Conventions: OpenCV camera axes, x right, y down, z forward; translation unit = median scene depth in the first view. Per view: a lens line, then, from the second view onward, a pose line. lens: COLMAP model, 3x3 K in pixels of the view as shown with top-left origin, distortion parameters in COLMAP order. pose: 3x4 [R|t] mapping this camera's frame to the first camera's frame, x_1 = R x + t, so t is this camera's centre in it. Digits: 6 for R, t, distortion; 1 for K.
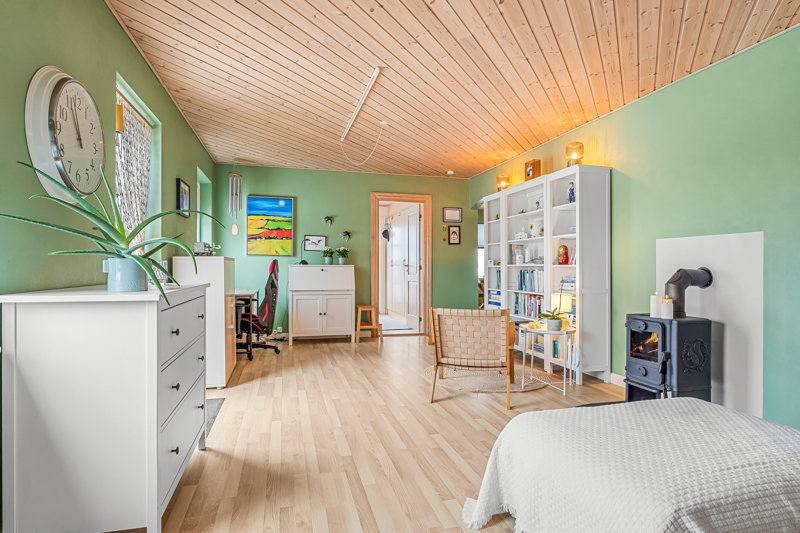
lens RADIAL K [[421.2, 0, 400.0], [0, 421.2, 266.5], [0, 0, 1]] dist [-0.000206, -0.000014]
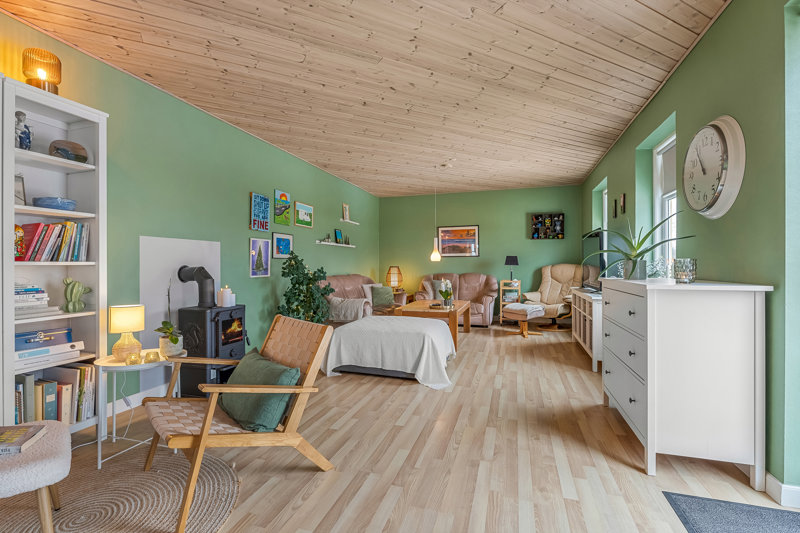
lens RADIAL K [[366.4, 0, 400.0], [0, 366.4, 266.5], [0, 0, 1]] dist [-0.000241, -0.000277]
pose [[-0.840711, -0.000825, 0.541484, -0.409969], [0.000938, 0.999995, 0.002980, 0.002255], [-0.541483, 0.003013, -0.840706, 1.760615]]
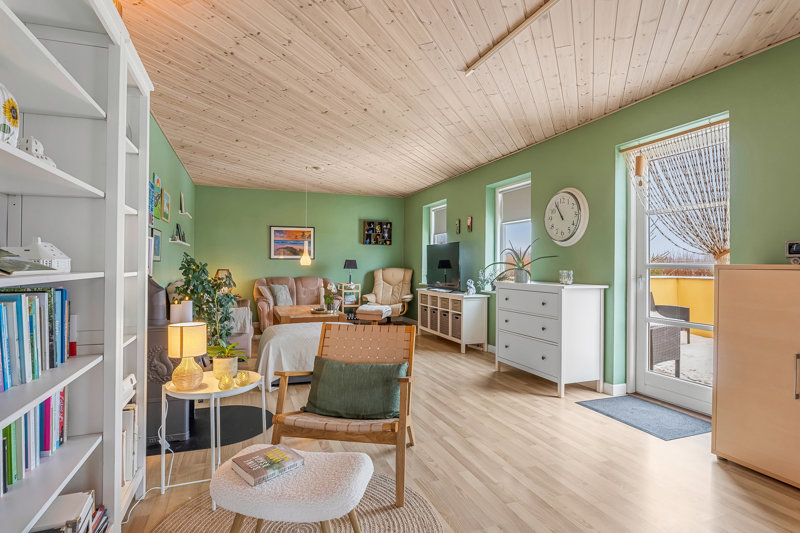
lens RADIAL K [[418.3, 0, 400.0], [0, 418.3, 266.5], [0, 0, 1]] dist [-0.007360, -0.001903]
pose [[-0.995826, -0.008407, -0.090882, 0.213655], [-0.008591, 0.999962, 0.001635, -0.021830], [0.090865, 0.002409, -0.995860, 2.214154]]
